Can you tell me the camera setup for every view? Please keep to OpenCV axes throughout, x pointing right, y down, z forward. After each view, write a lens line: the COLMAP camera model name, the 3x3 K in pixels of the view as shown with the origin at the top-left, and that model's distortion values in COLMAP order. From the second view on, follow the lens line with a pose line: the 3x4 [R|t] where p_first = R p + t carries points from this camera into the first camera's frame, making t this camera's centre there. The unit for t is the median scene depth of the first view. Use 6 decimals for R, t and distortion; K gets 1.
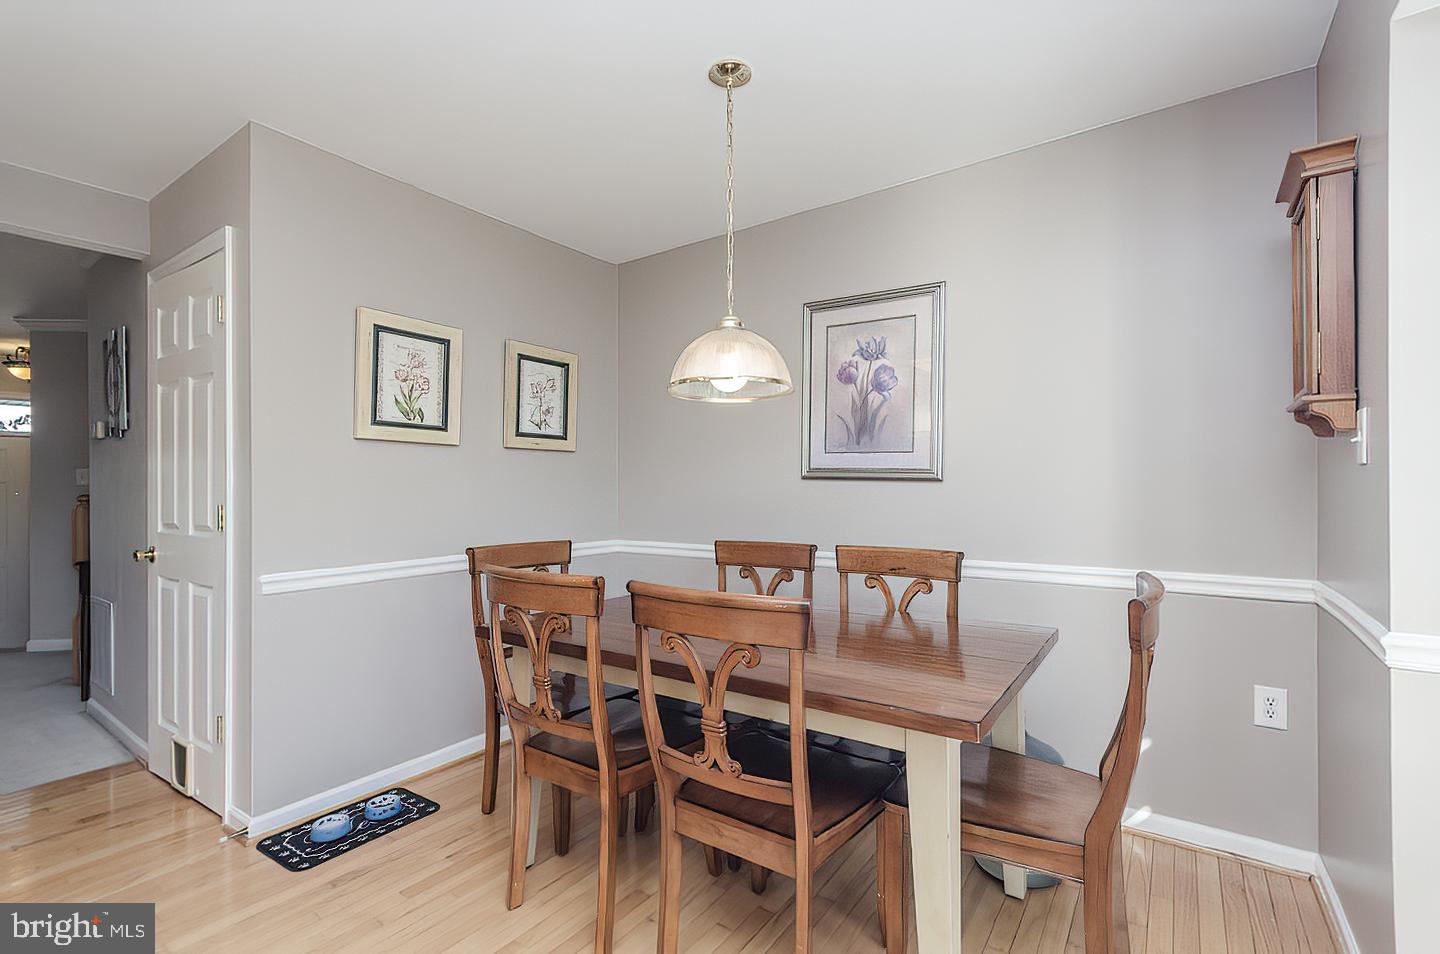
lens RADIAL K [[637.0, 0, 761.1], [0, 637.0, 481.4], [0, 0, 1]] dist [-0.025354, 0.014577]
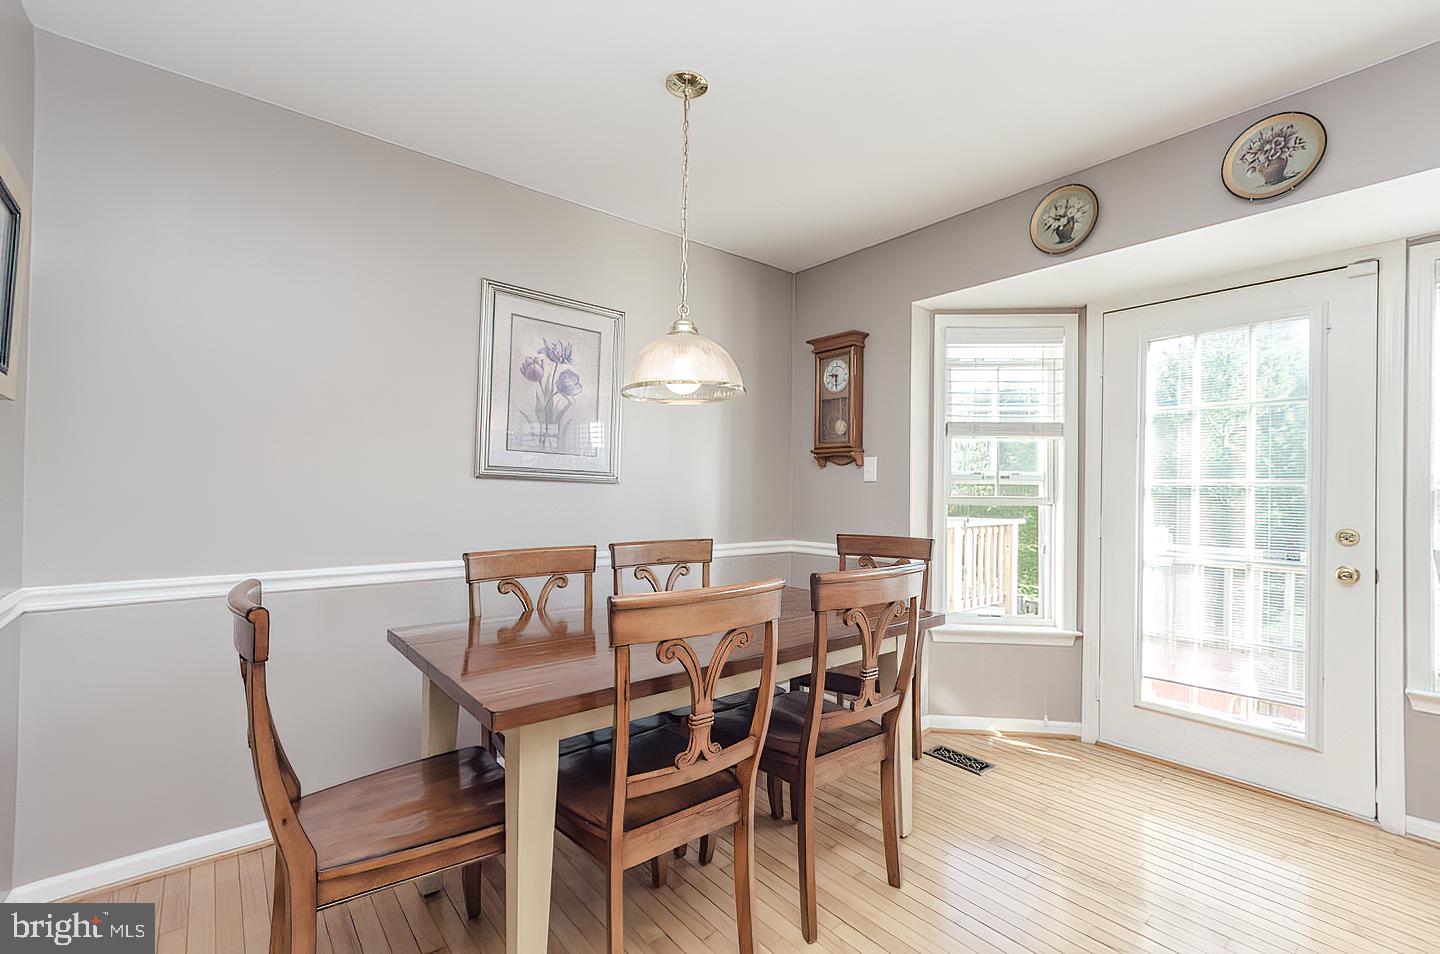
lens RADIAL K [[633.2, 0, 720.0], [0, 633.2, 477.0], [0, 0, 1]] dist [0.000977, 0.000134]
pose [[0.301716, 0.025646, 0.953053, -0.723827], [-0.018884, 0.999603, -0.020920, 0.008082], [-0.953211, -0.011686, 0.302080, 0.458633]]
